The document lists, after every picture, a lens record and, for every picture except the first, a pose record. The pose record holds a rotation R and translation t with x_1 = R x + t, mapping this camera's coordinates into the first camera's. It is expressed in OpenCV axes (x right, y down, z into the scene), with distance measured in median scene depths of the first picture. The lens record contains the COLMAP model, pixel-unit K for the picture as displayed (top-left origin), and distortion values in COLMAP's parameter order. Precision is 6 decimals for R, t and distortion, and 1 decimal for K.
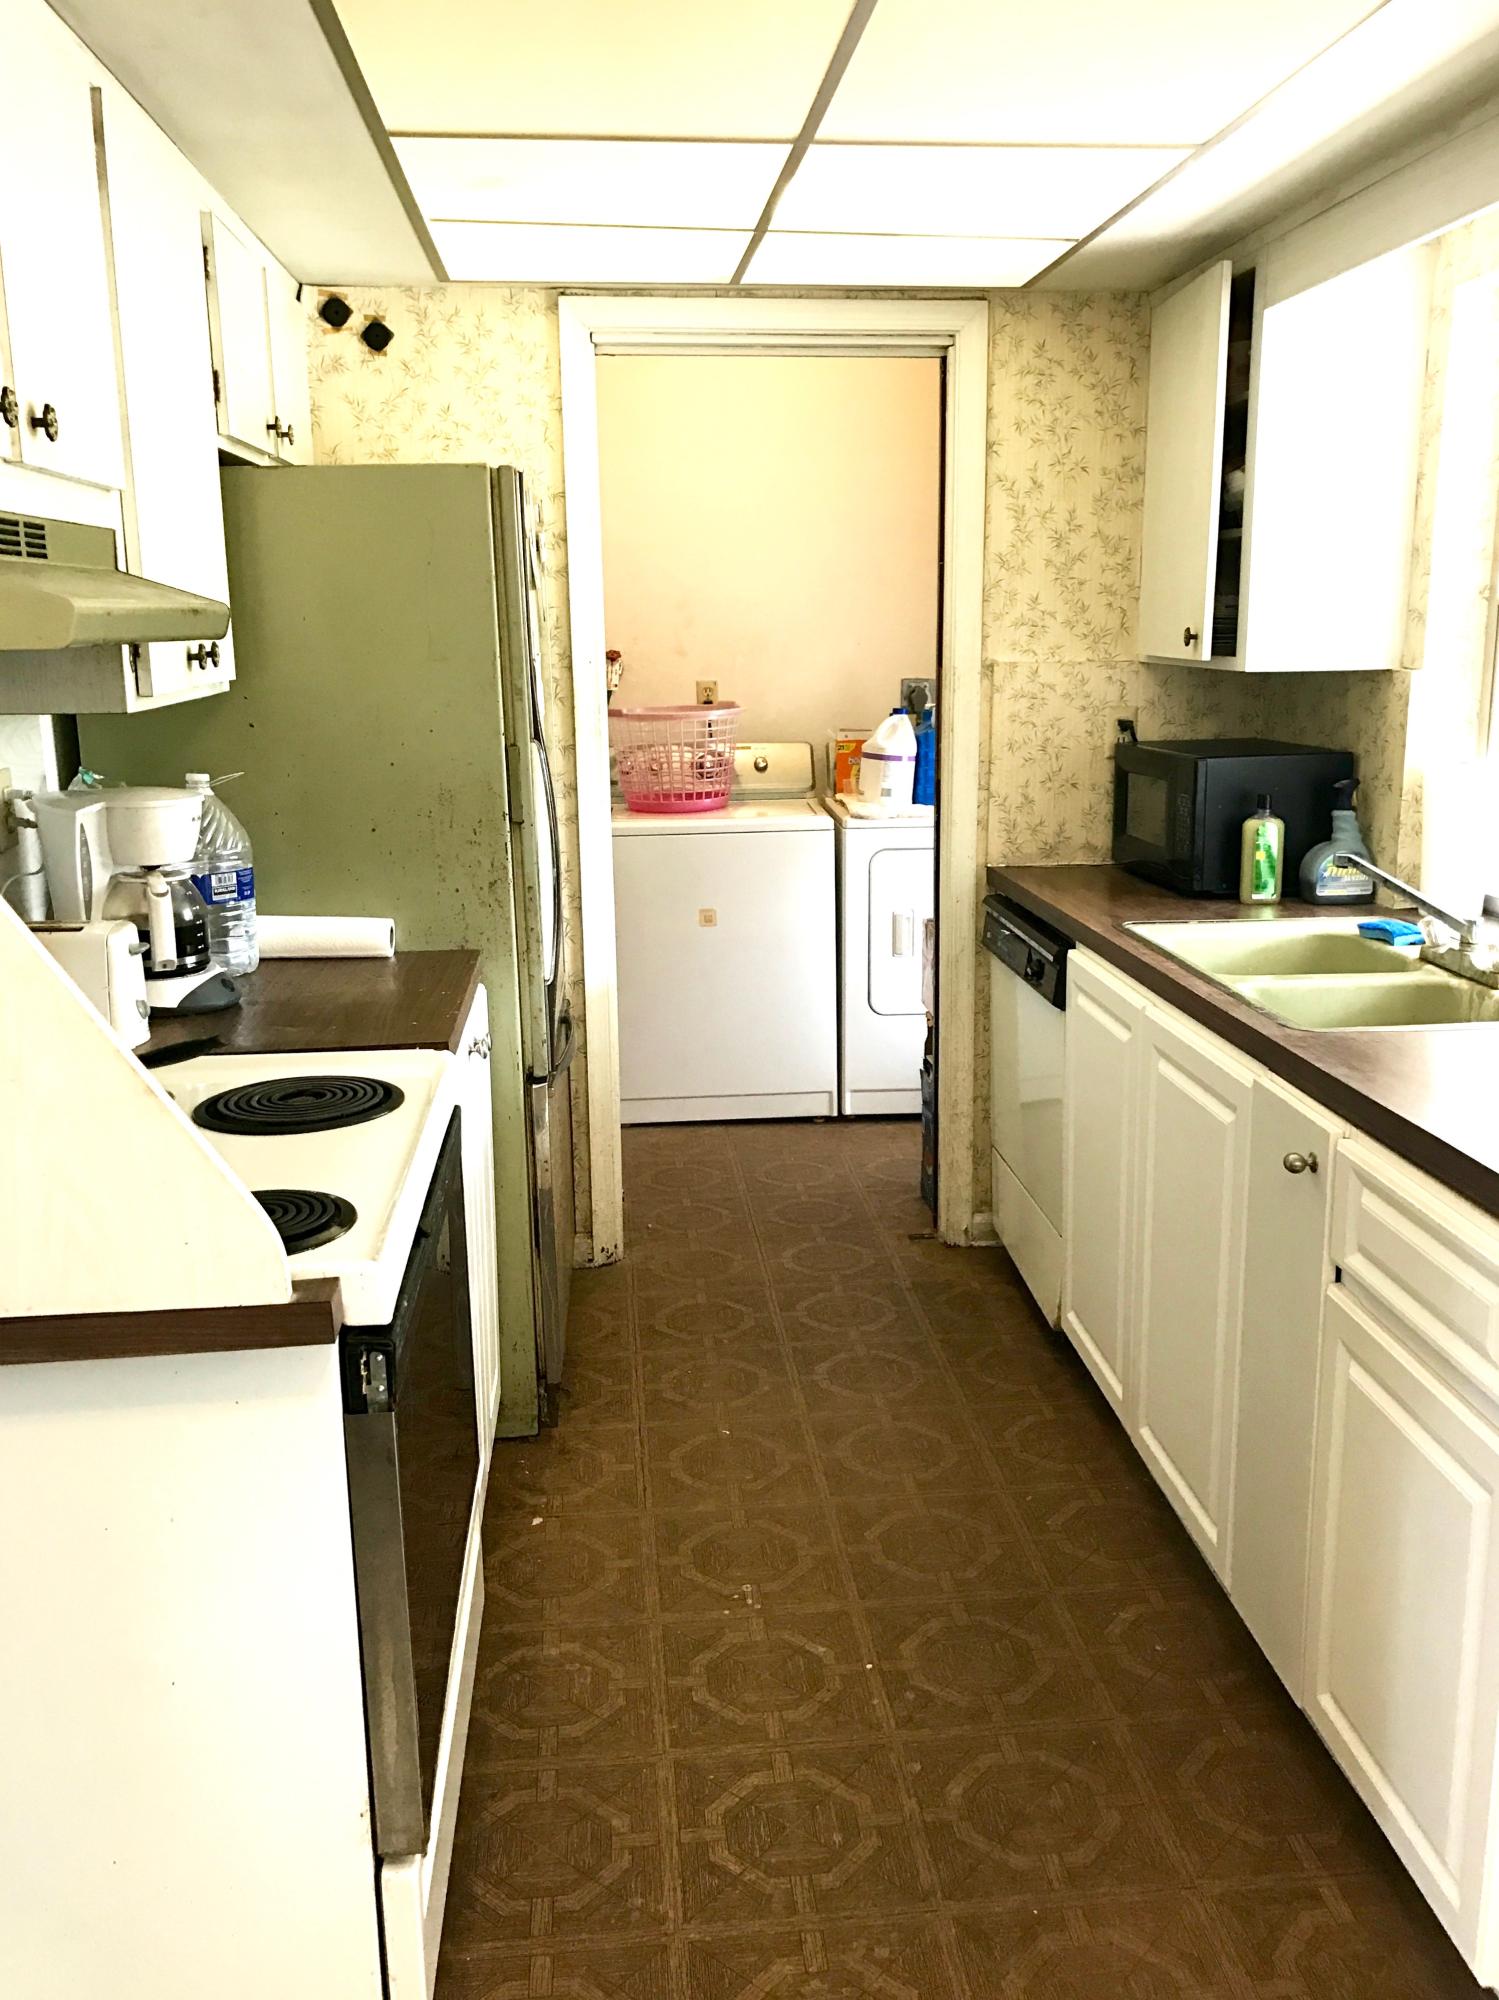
lens RADIAL K [[1654.9, 0, 749.5], [0, 1654.9, 1000.0], [0, 0, 1]] dist [0.297168, -0.002148]
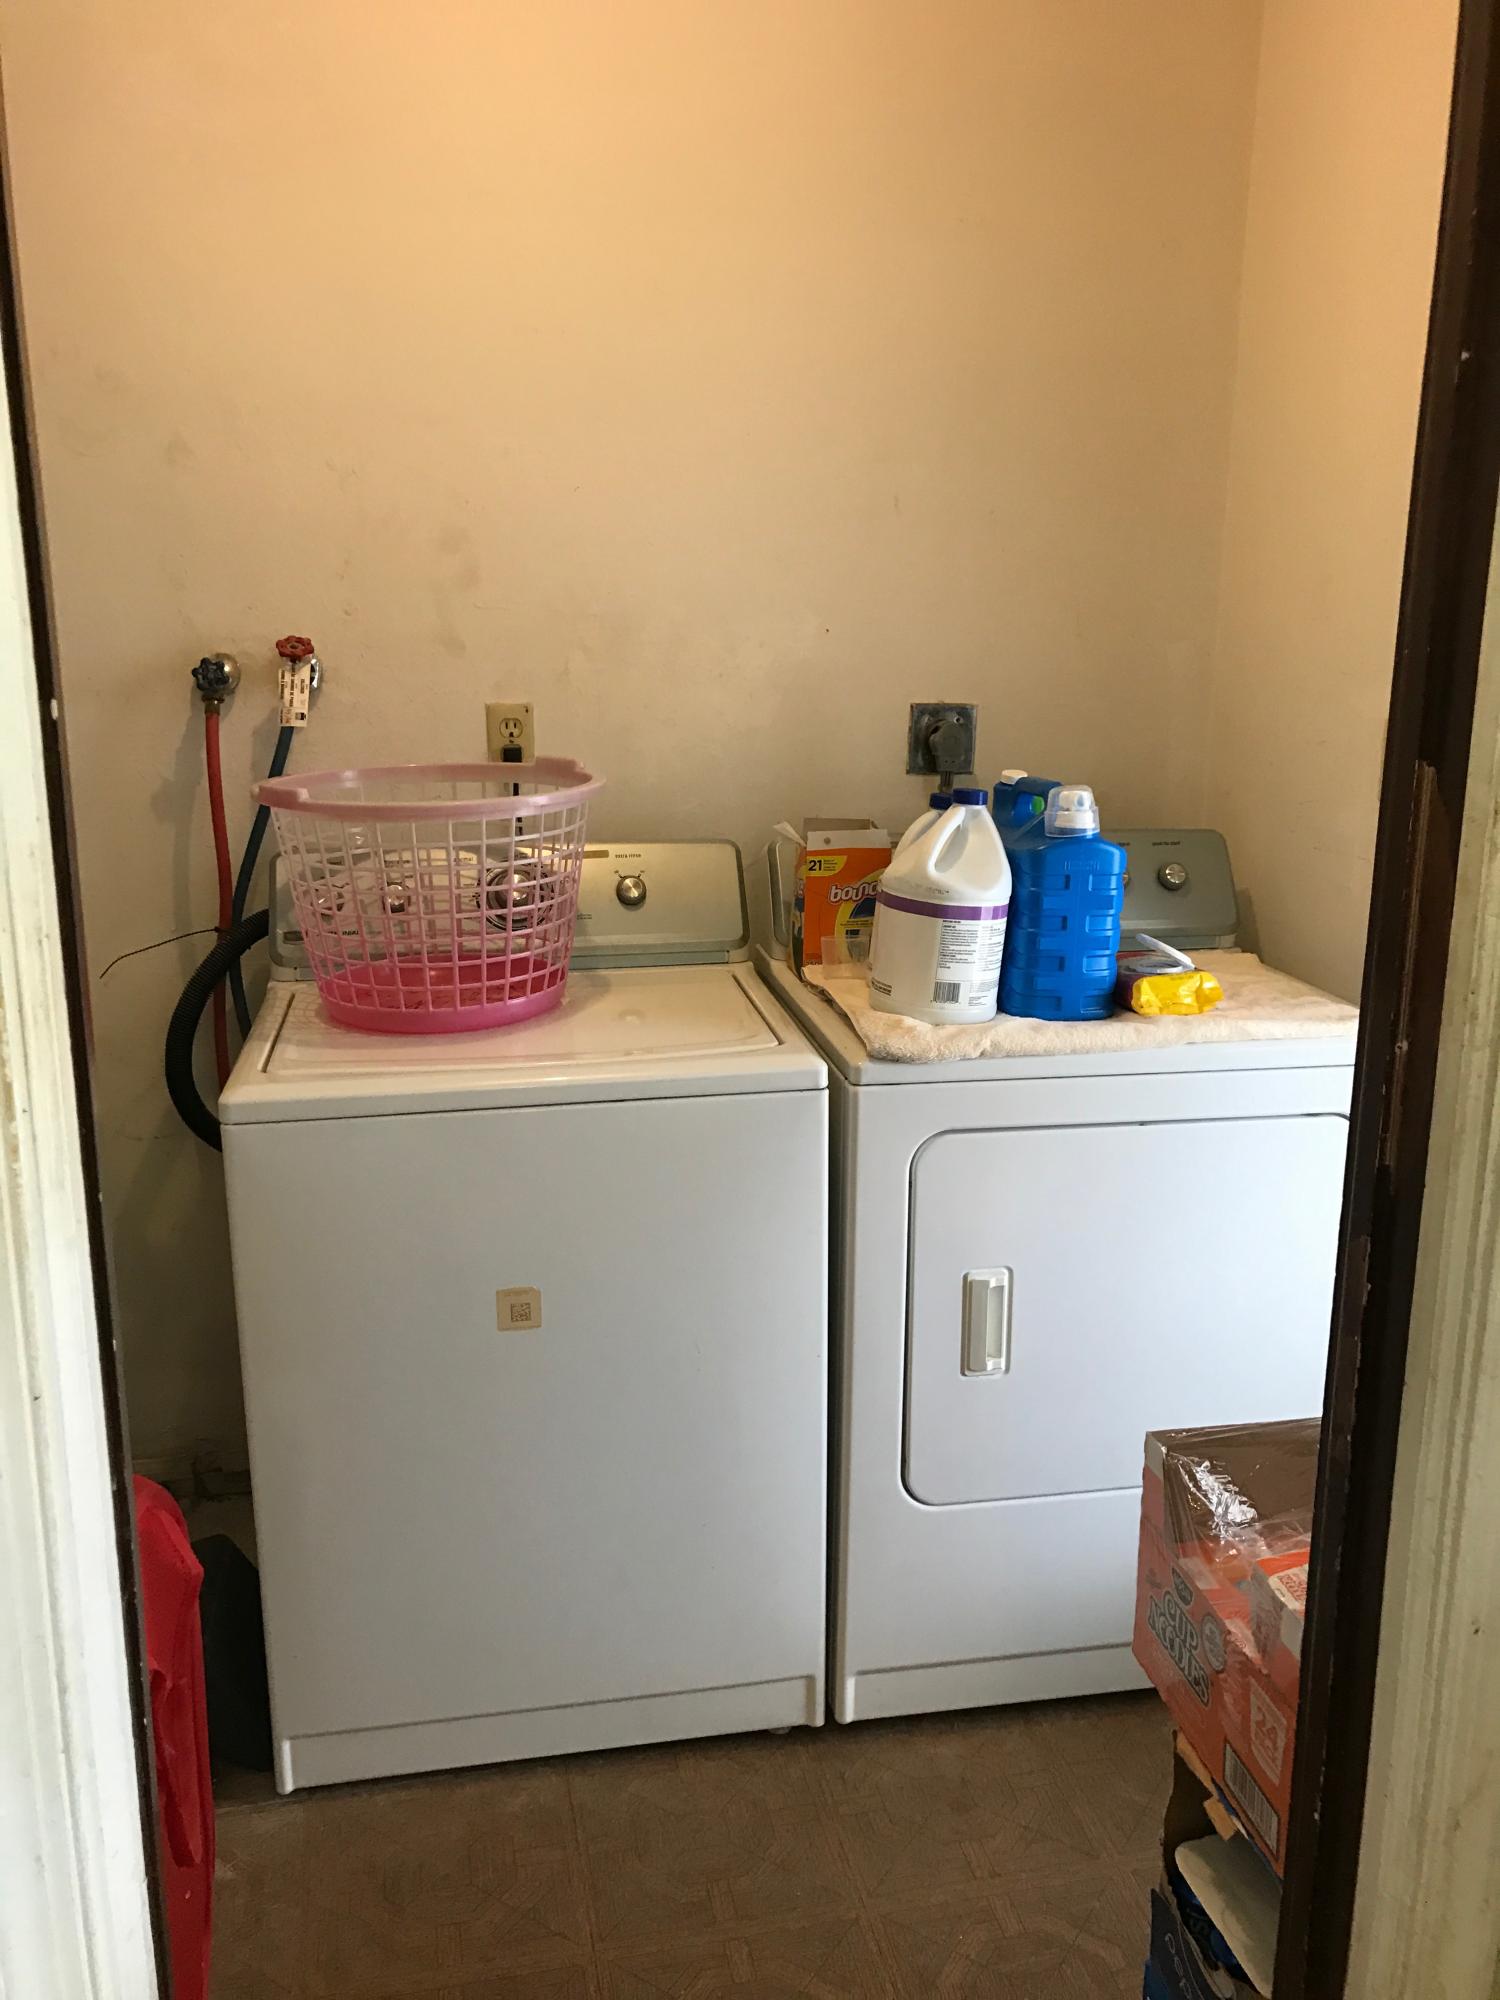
lens RADIAL K [[1654.9, 0, 750.0], [0, 1654.9, 1000.0], [0, 0, 1]] dist [0.297168, -0.002148]
pose [[0.993118, -0.013713, 0.116311, -0.015212], [0.012110, 0.999822, 0.014483, -0.123016], [-0.116489, -0.012975, 0.993107, 0.560452]]
